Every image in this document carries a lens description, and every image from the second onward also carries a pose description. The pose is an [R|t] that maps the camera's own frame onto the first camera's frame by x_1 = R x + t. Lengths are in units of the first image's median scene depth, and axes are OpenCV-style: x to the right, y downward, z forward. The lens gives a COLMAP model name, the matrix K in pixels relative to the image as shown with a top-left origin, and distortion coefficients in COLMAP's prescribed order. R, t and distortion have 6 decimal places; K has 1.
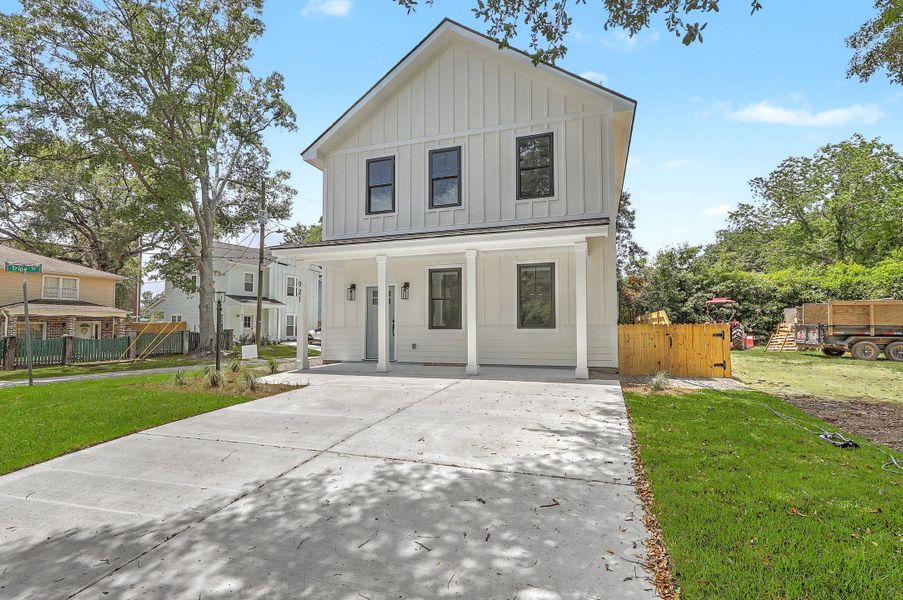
lens RADIAL K [[416.0, 0, 457.4], [0, 416.0, 302.1], [0, 0, 1]] dist [-0.000415, 0.000183]
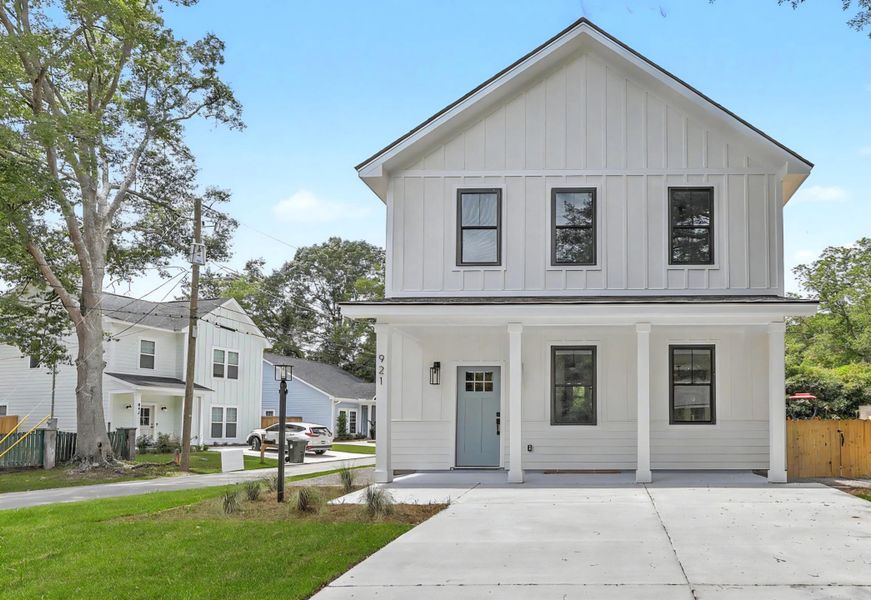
lens RADIAL K [[544.3, 0, 435.7], [0, 544.3, 399.4], [0, 0, 1]] dist [0.001906, 0.000121]
pose [[0.954379, 0.018780, 0.298007, -0.358717], [-0.019454, 0.999811, -0.000705, 0.014618], [-0.297964, -0.005124, 0.954563, 0.077444]]
